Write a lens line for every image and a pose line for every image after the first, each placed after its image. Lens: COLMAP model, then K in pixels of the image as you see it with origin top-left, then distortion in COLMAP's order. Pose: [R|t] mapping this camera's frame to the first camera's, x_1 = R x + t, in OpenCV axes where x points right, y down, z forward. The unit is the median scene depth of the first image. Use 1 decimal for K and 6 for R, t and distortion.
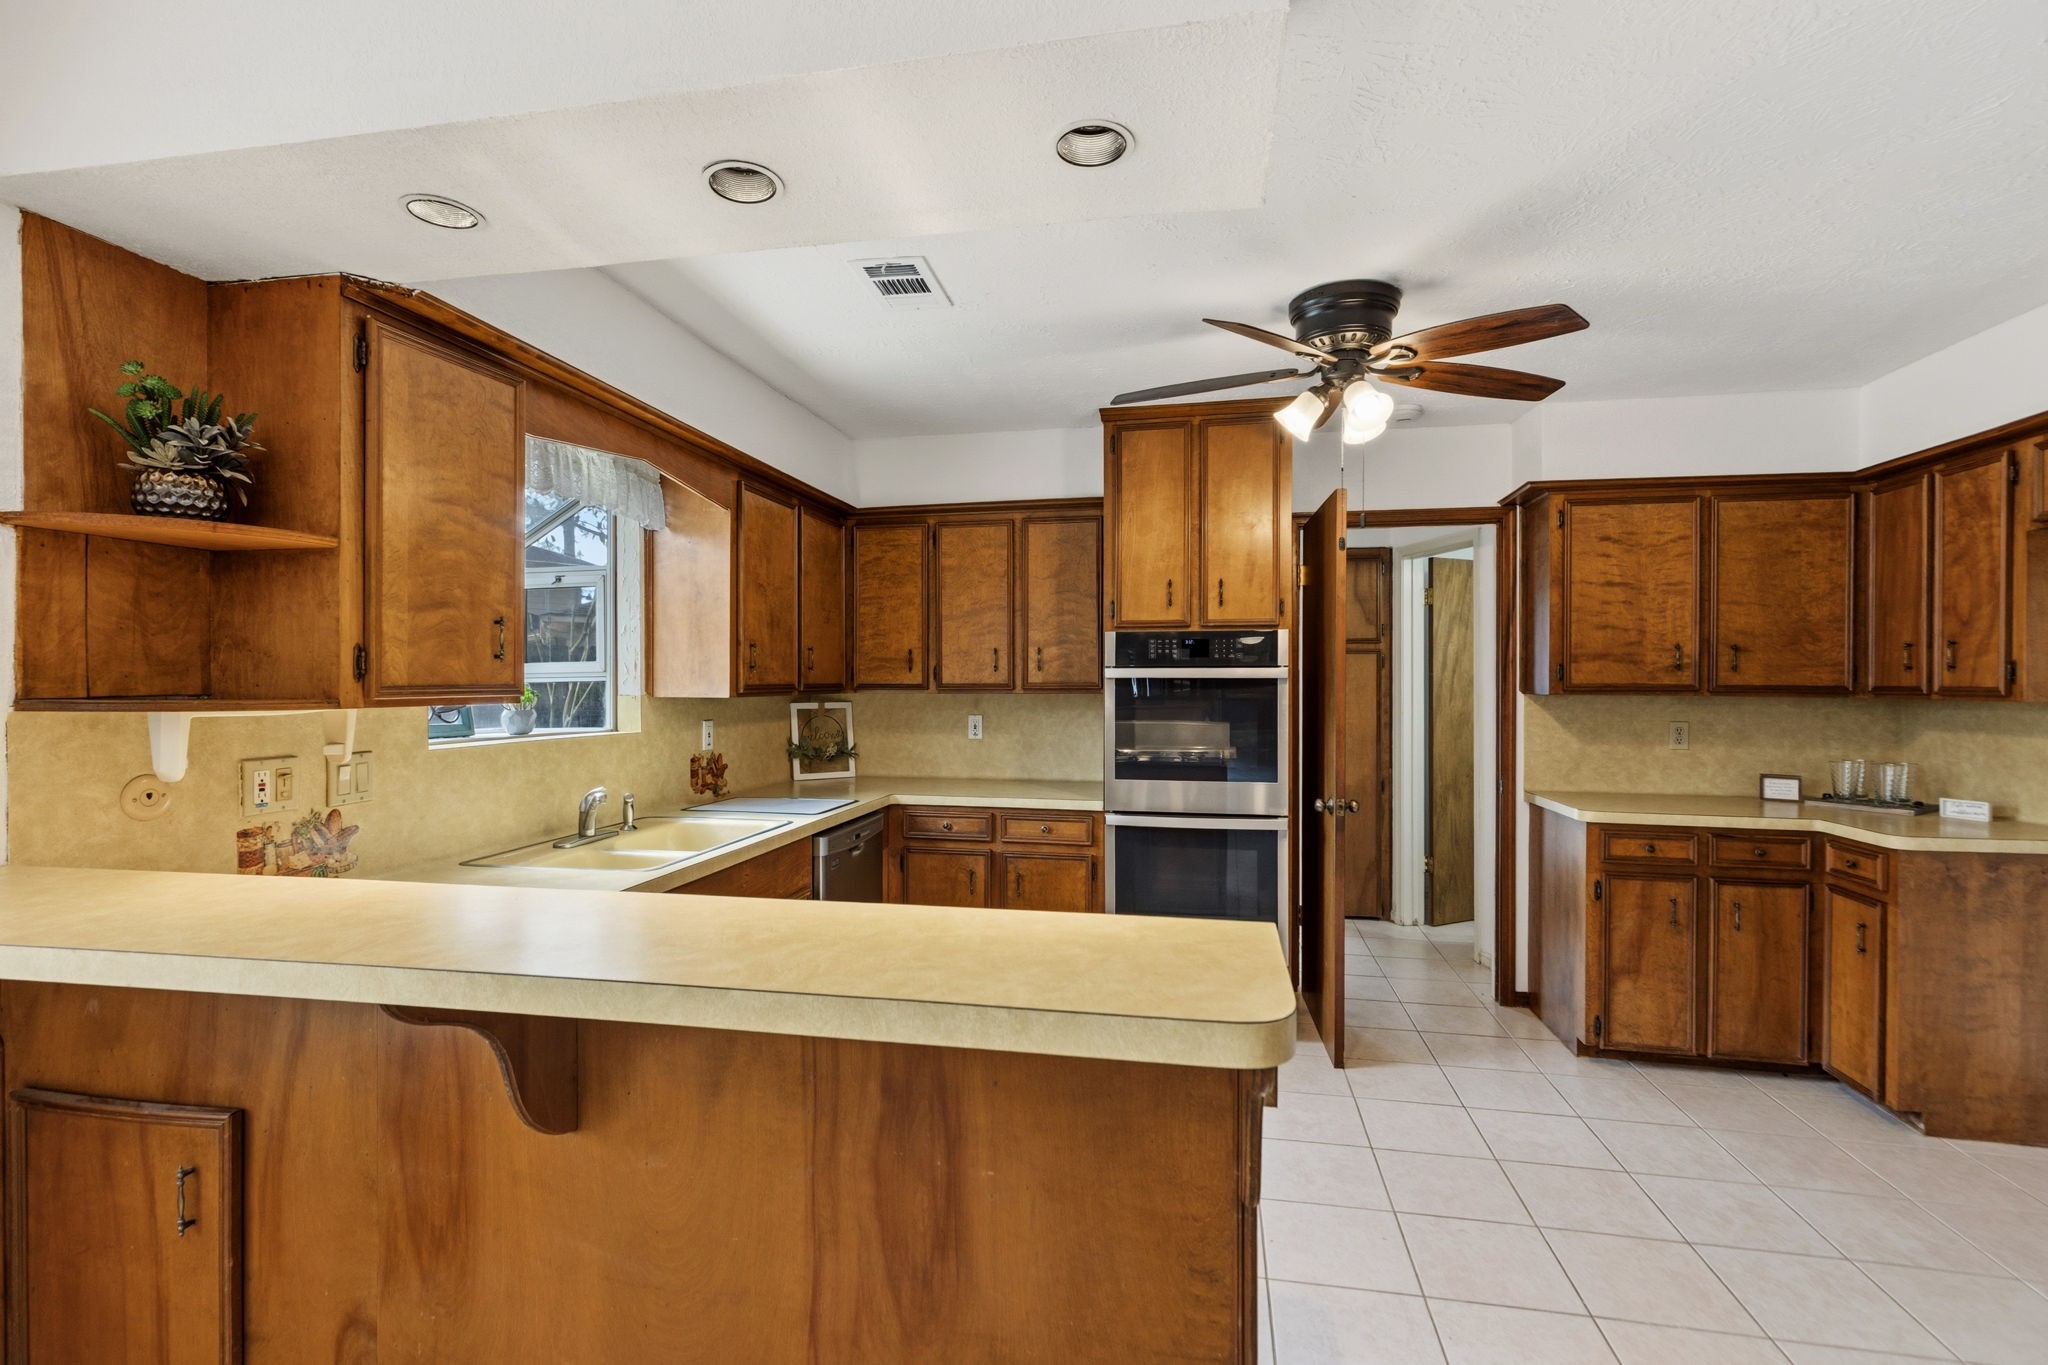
lens RADIAL K [[911.3, 0, 1006.6], [0, 911.3, 688.1], [0, 0, 1]] dist [-0.002326, -0.000895]
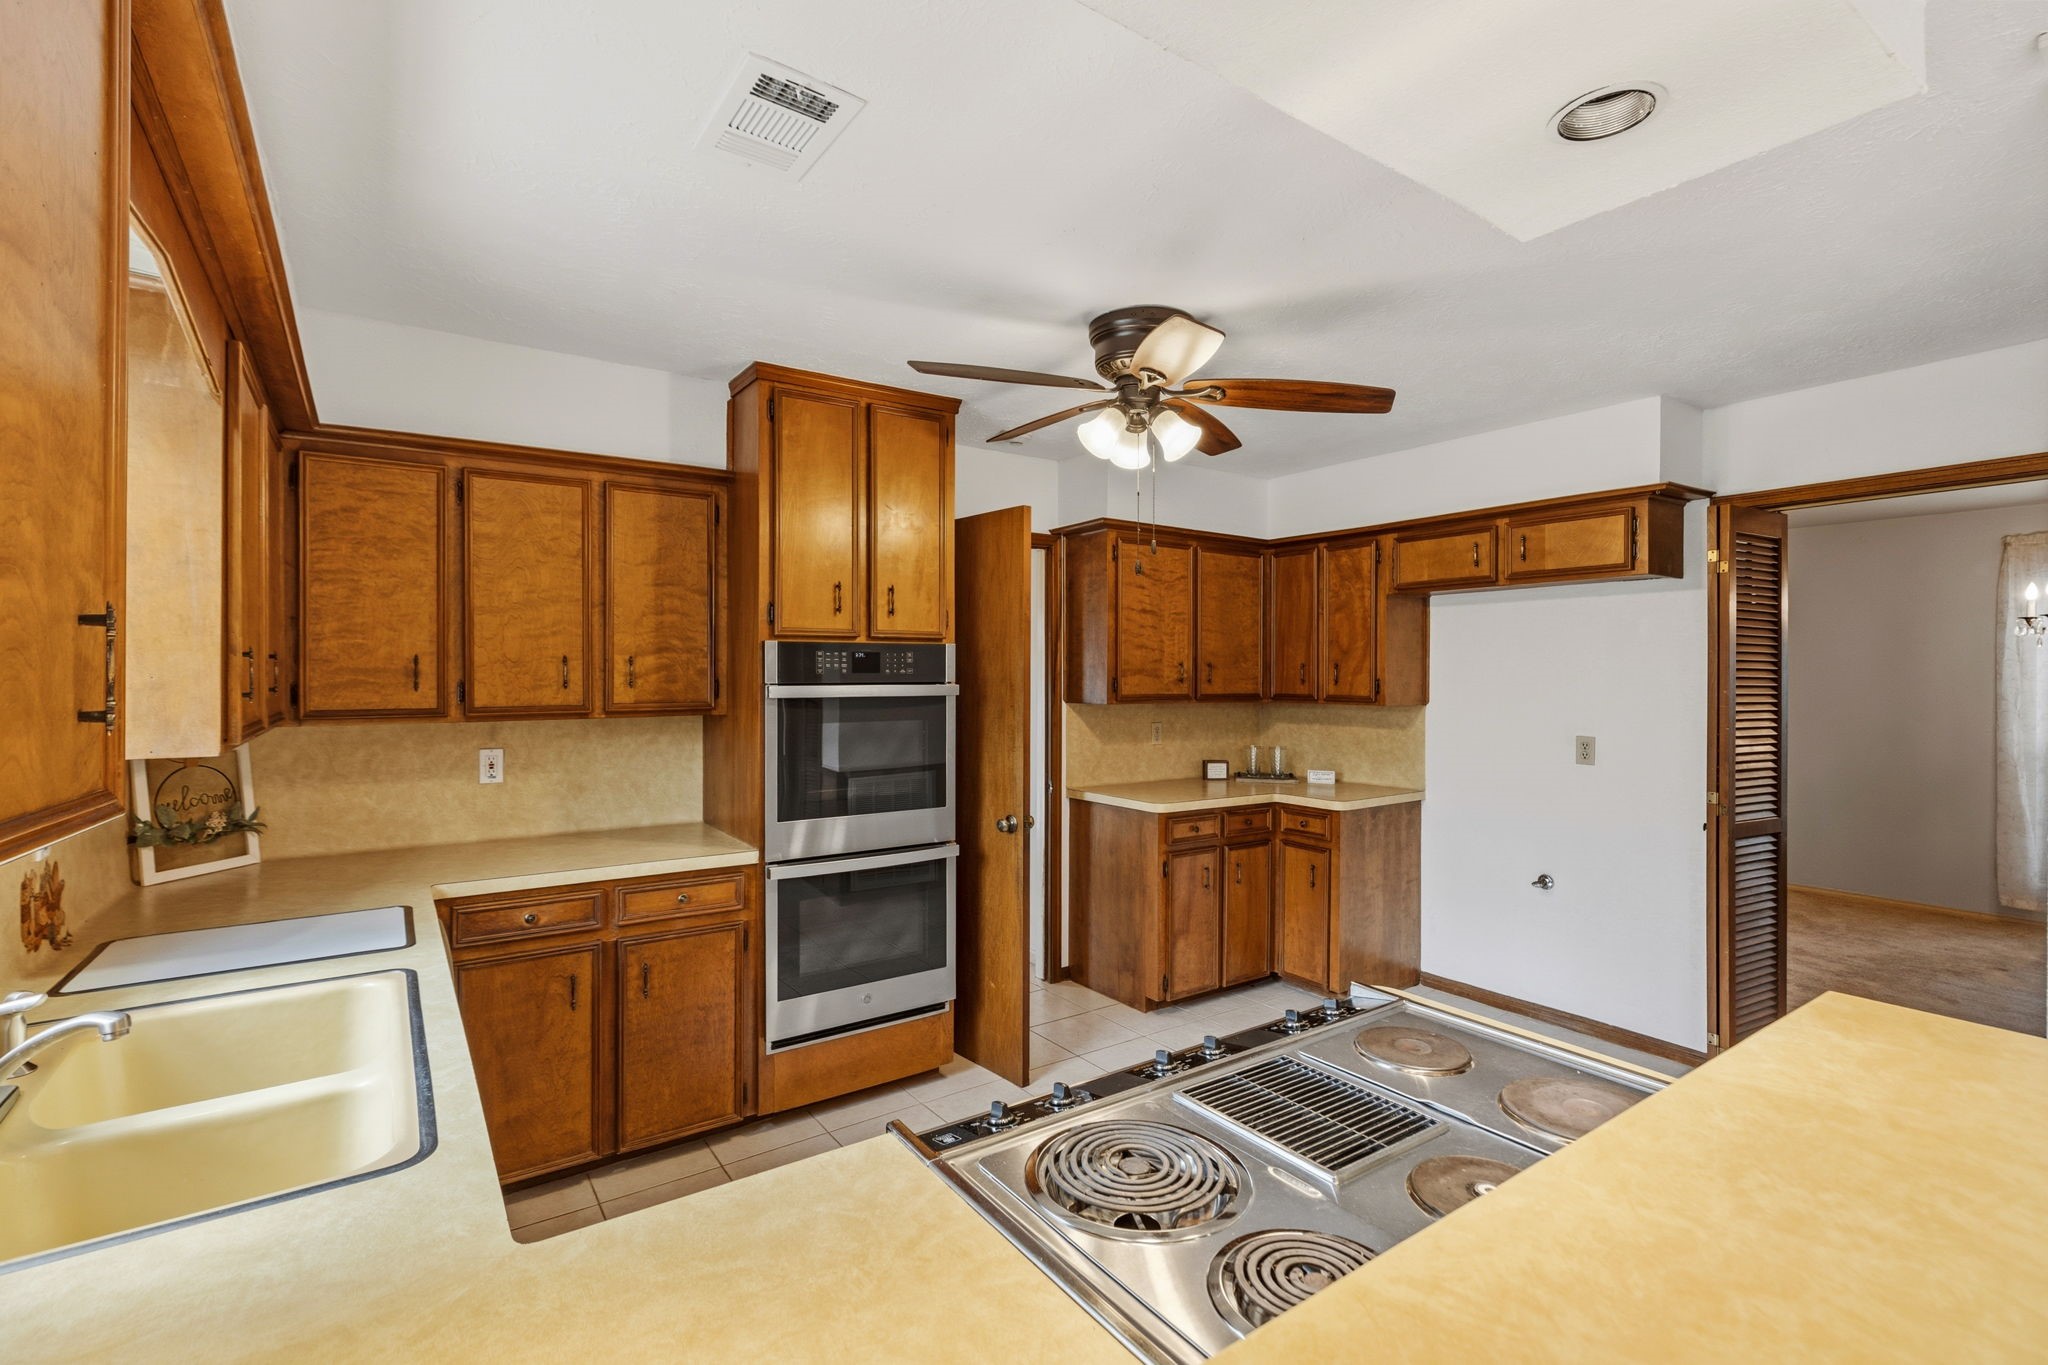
lens RADIAL K [[911.3, 0, 1013.1], [0, 911.3, 678.4], [0, 0, 1]] dist [-0.002326, -0.000895]
pose [[0.700604, -0.005111, 0.713532, -0.311988], [0.007366, 0.999973, -0.000070, -0.026676], [-0.713512, 0.005304, 0.700623, 0.280261]]
